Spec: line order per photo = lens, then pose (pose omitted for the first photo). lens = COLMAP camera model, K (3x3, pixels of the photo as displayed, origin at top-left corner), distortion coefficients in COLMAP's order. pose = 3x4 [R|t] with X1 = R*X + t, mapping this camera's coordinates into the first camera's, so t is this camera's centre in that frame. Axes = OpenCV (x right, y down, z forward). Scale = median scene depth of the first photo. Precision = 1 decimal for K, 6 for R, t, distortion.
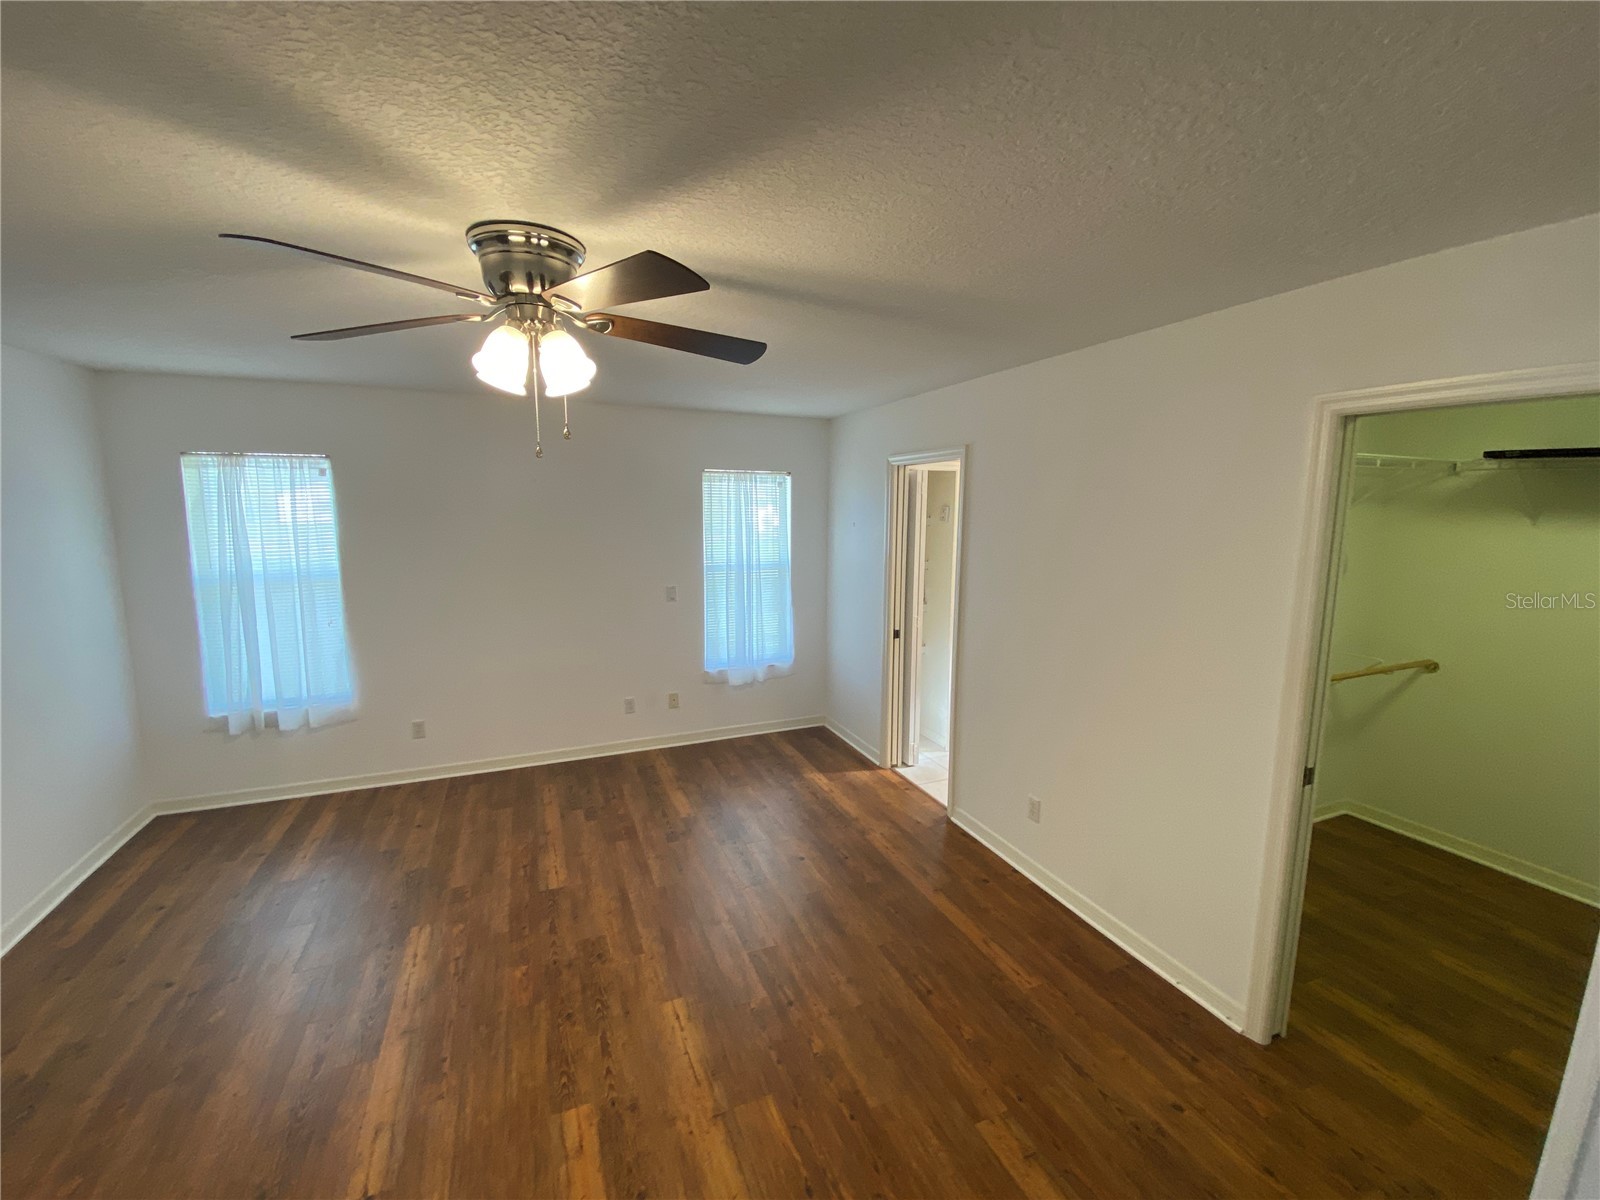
lens RADIAL K [[642.4, 0, 792.0], [0, 642.4, 598.8], [0, 0, 1]] dist [0.047557, -0.040782]
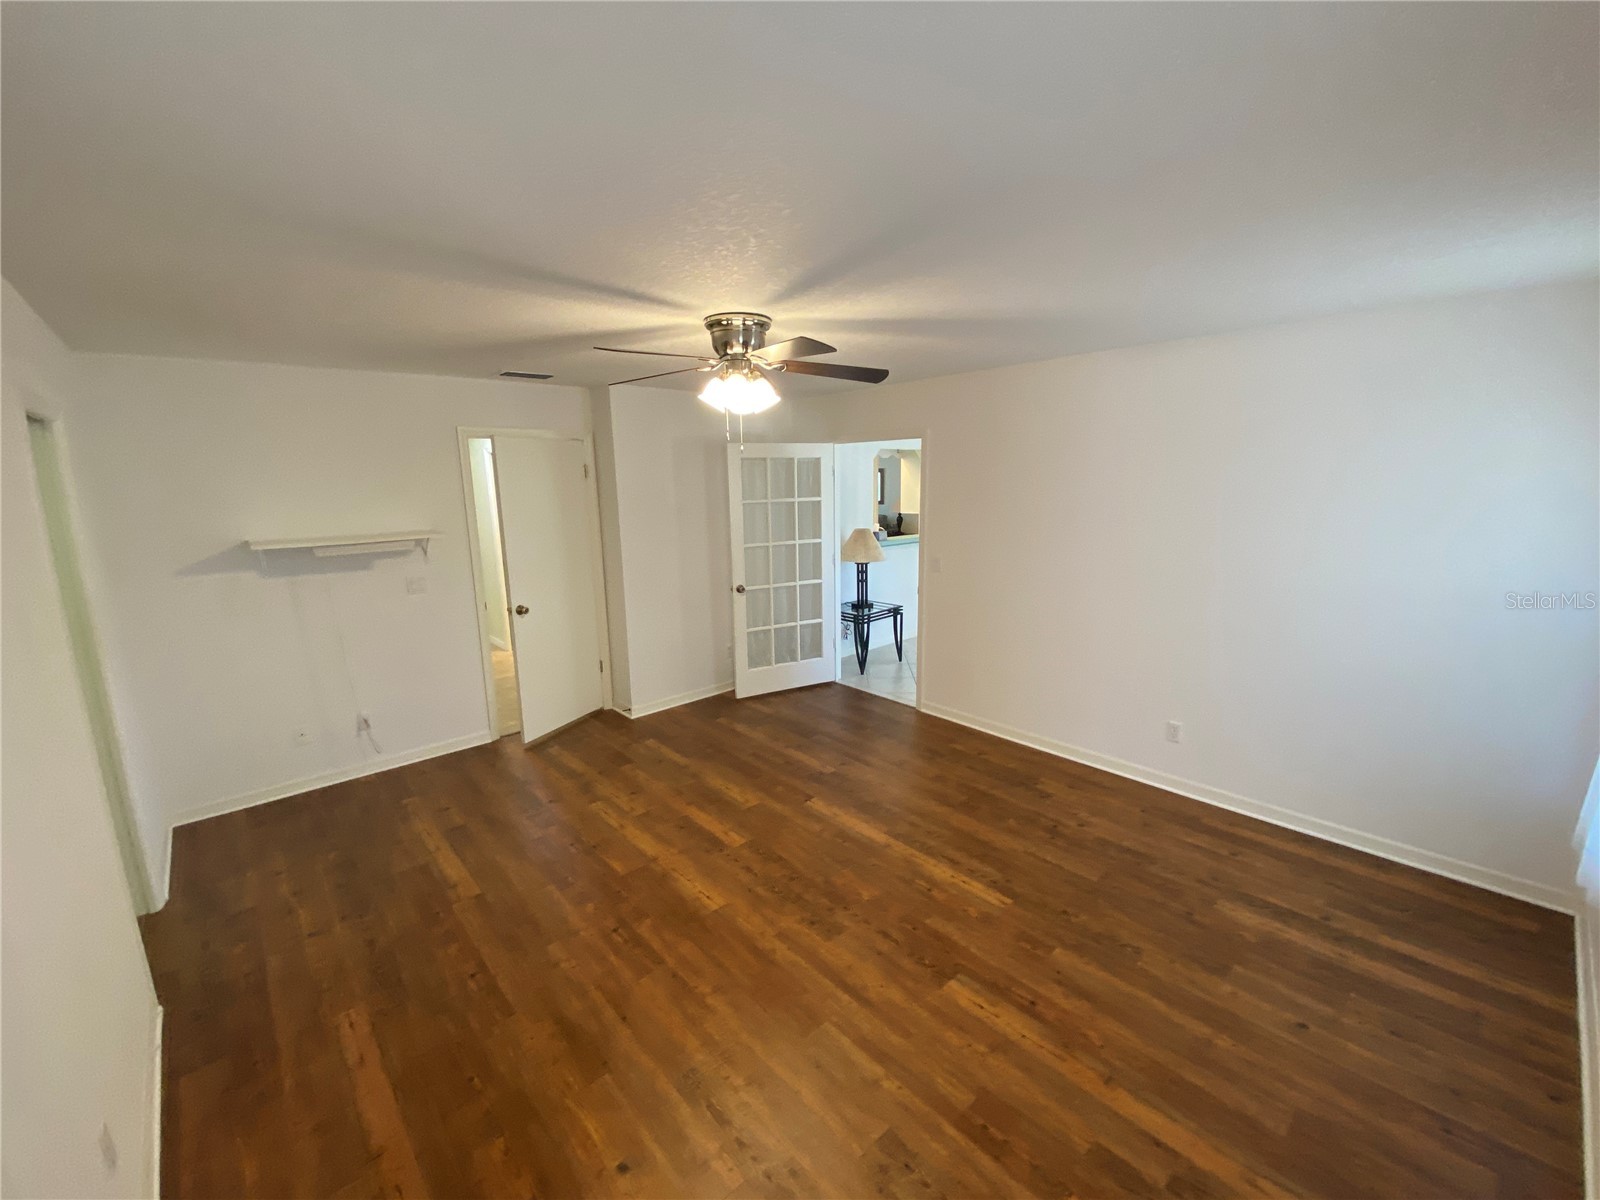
lens RADIAL K [[642.4, 0, 792.0], [0, 642.4, 598.8], [0, 0, 1]] dist [0.047557, -0.040782]
pose [[-0.942596, 0.073605, -0.325721, 0.027713], [-0.035346, 0.947934, 0.316498, -0.238030], [0.332058, 0.309843, -0.890918, 1.614390]]
